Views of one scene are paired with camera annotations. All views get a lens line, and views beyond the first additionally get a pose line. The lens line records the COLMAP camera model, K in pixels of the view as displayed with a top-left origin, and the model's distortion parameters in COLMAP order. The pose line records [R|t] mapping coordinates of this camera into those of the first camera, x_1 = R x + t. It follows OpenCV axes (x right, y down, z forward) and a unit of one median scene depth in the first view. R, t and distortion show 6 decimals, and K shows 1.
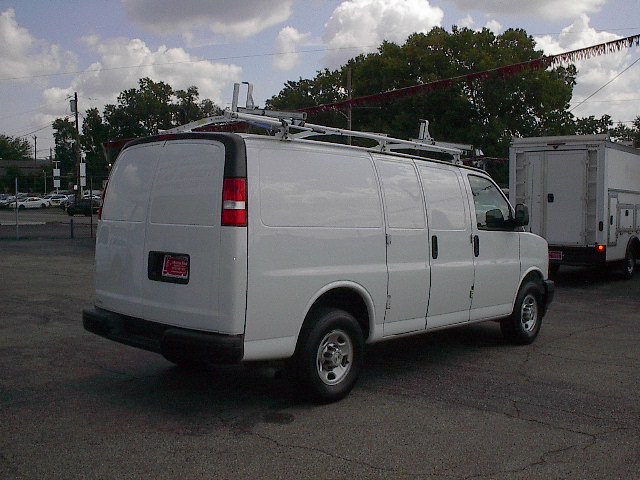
lens RADIAL K [[710.8, 0, 320.0], [0, 710.8, 240.0], [0, 0, 1]] dist [-0.113438, 0.013478]
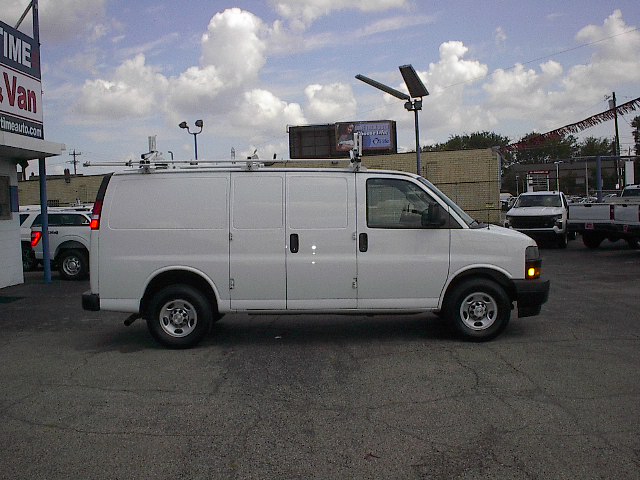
lens RADIAL K [[710.8, 0, 320.0], [0, 710.8, 240.0], [0, 0, 1]] dist [-0.113438, 0.013478]
pose [[0.671391, -0.000727, -0.741103, 1.123546], [0.001278, 0.999999, 0.000177, 0.004616], [0.741103, -0.001066, 0.671391, 0.210472]]
